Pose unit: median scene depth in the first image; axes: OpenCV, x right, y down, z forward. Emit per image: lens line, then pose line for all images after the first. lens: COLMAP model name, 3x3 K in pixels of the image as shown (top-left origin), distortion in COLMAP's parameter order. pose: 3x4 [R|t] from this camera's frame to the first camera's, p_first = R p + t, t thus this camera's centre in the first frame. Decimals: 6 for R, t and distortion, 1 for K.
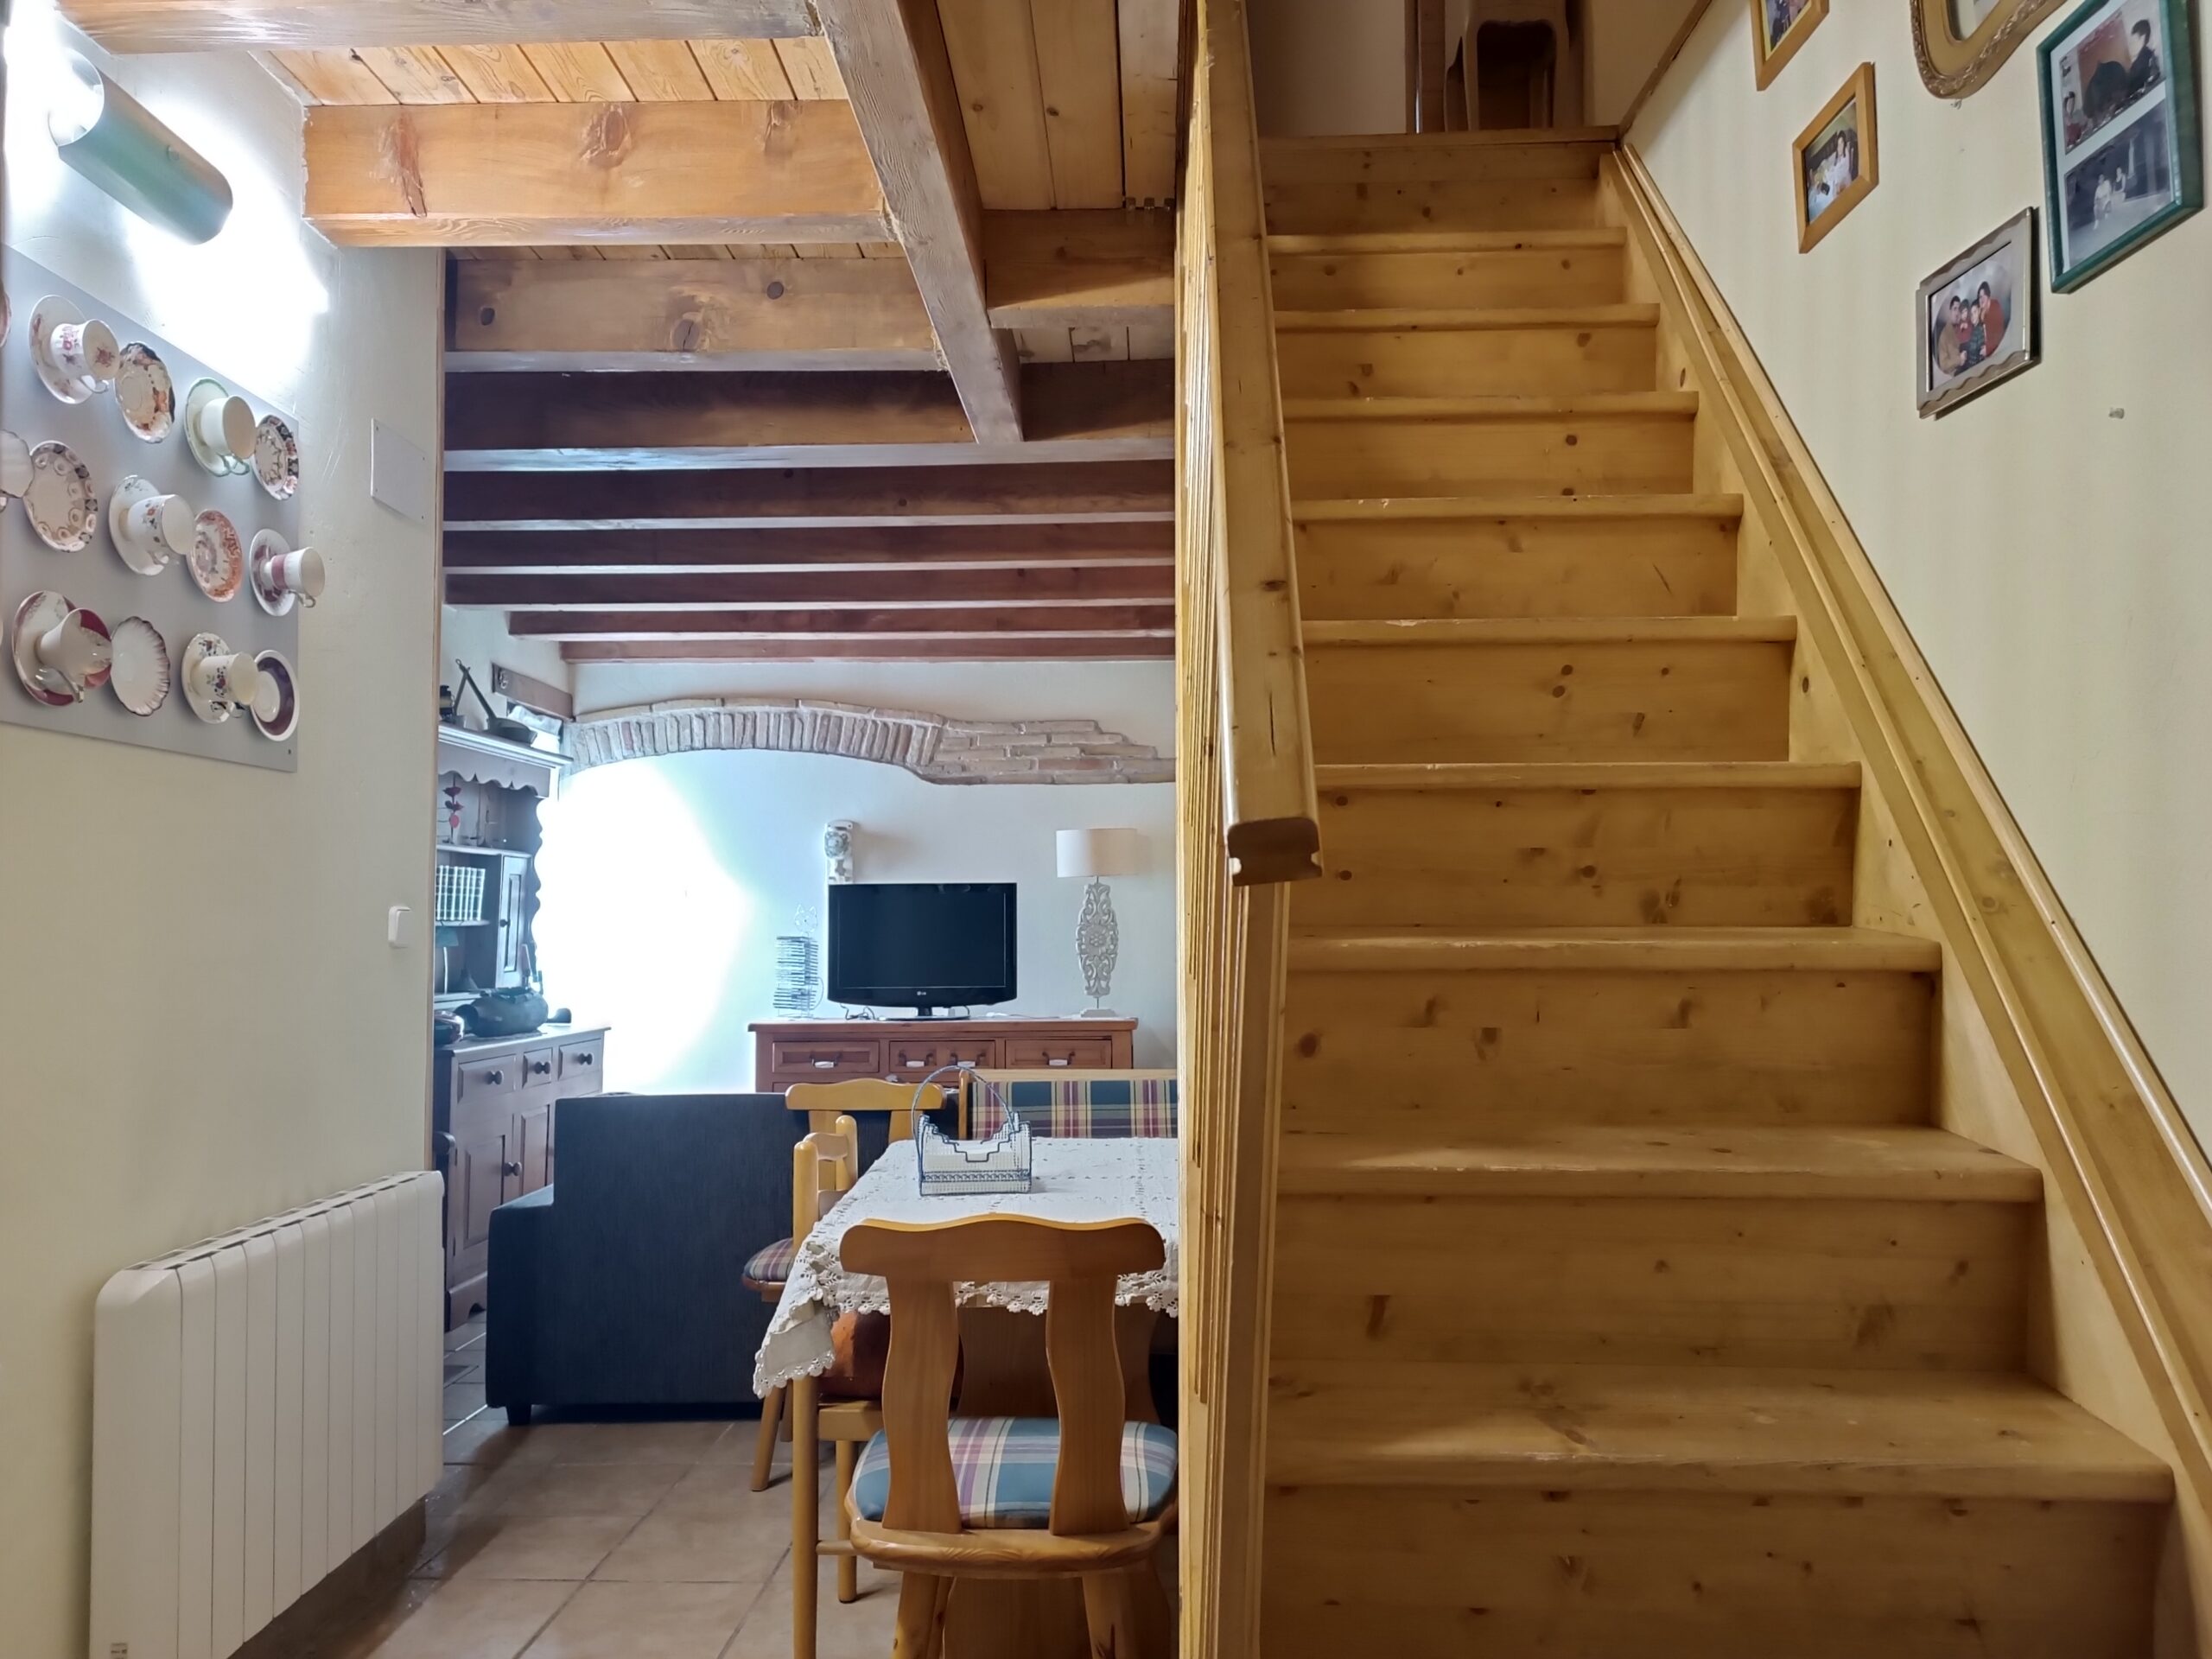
lens RADIAL K [[1630.2, 0, 1105.0], [0, 1630.2, 917.7], [0, 0, 1]] dist [0.042680, -0.050596]
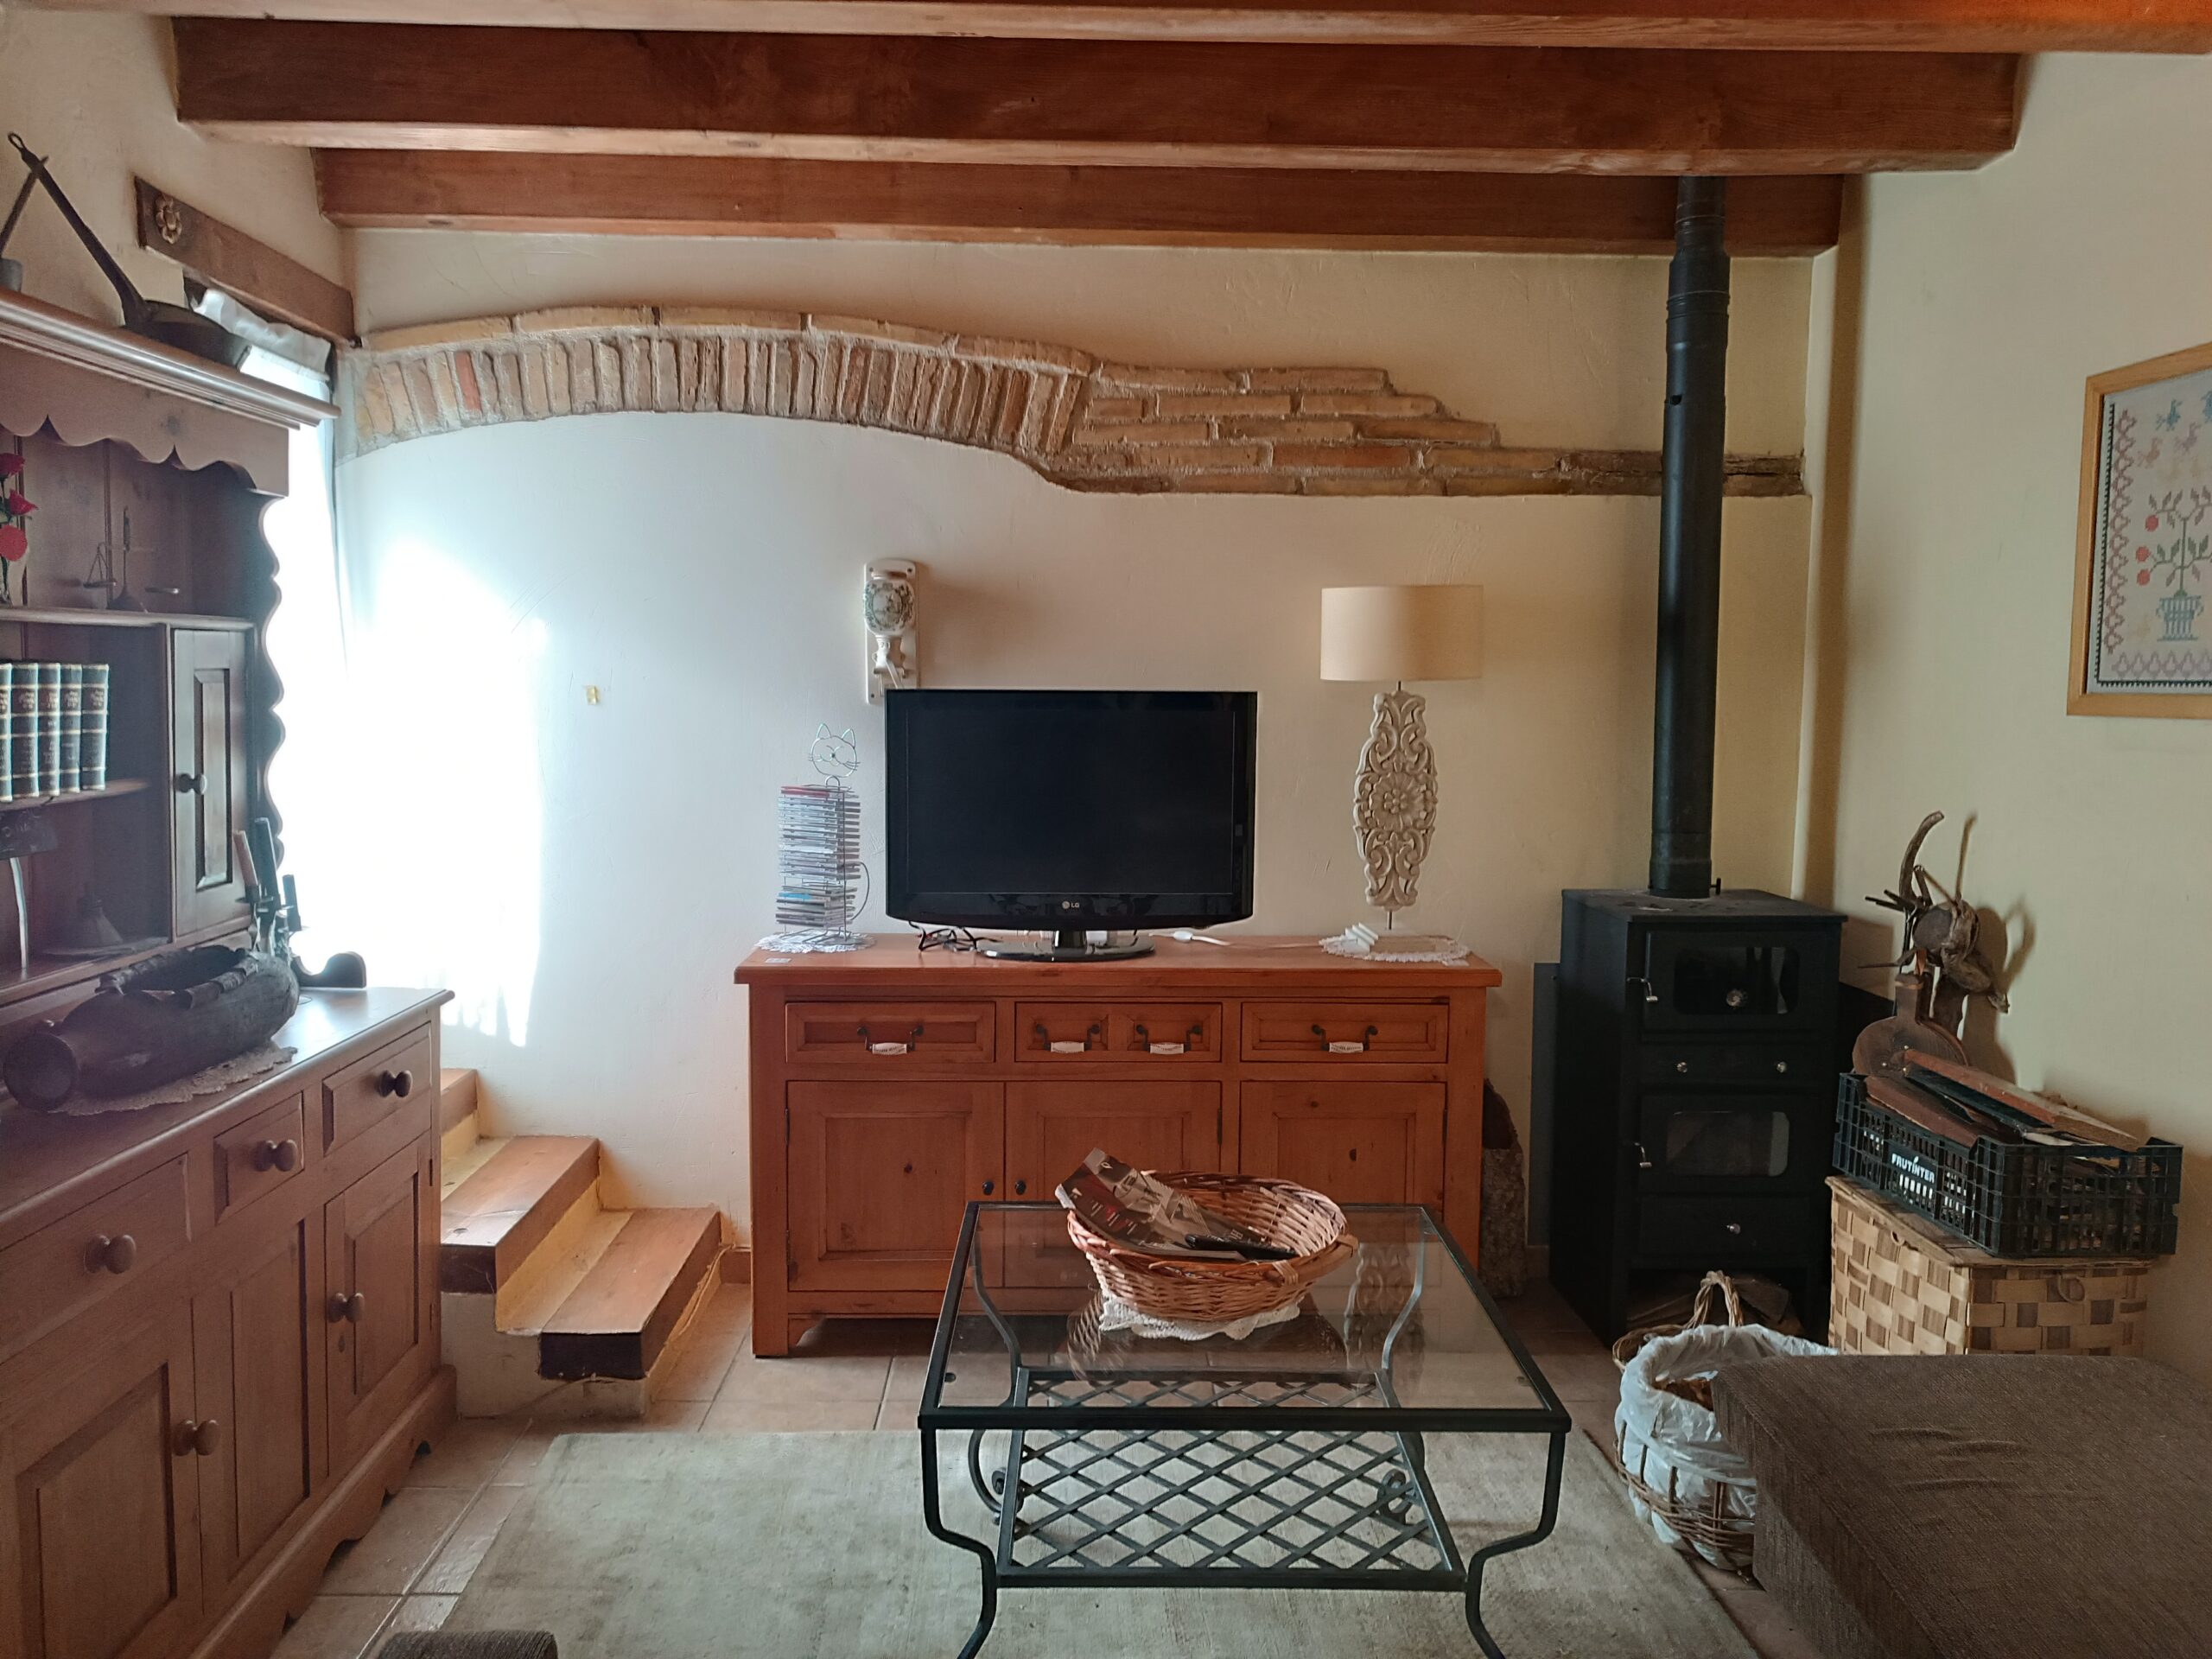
lens RADIAL K [[1630.2, 0, 1105.0], [0, 1630.2, 917.7], [0, 0, 1]] dist [0.042680, -0.050596]
pose [[0.998227, 0.005009, 0.059318, -0.125677], [-0.014172, 0.987801, 0.155078, -0.028271], [-0.057817, -0.155643, 0.986120, 0.467310]]
